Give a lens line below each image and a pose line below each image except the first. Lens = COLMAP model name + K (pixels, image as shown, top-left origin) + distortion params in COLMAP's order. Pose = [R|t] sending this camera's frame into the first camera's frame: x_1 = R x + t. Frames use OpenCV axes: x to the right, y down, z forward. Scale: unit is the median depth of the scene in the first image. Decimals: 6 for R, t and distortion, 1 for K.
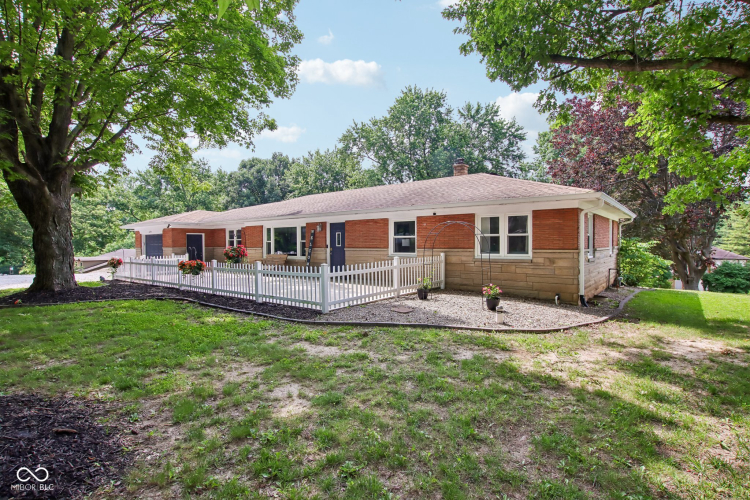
lens RADIAL K [[348.5, 0, 371.6], [0, 348.5, 247.5], [0, 0, 1]] dist [-0.030247, 0.000167]
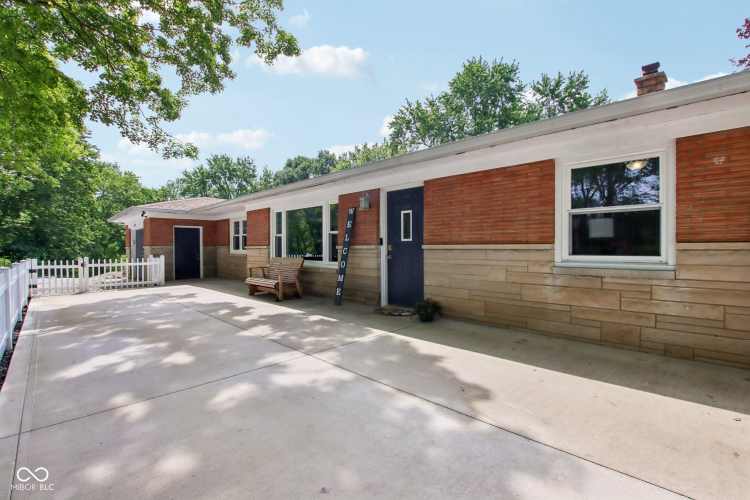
lens RADIAL K [[348.5, 0, 371.6], [0, 348.5, 247.5], [0, 0, 1]] dist [-0.030247, 0.000167]
pose [[0.990803, 0.003340, -0.135274, -0.052820], [-0.004566, 0.999951, -0.008754, 0.006094], [0.135239, 0.009291, 0.990769, 0.366607]]
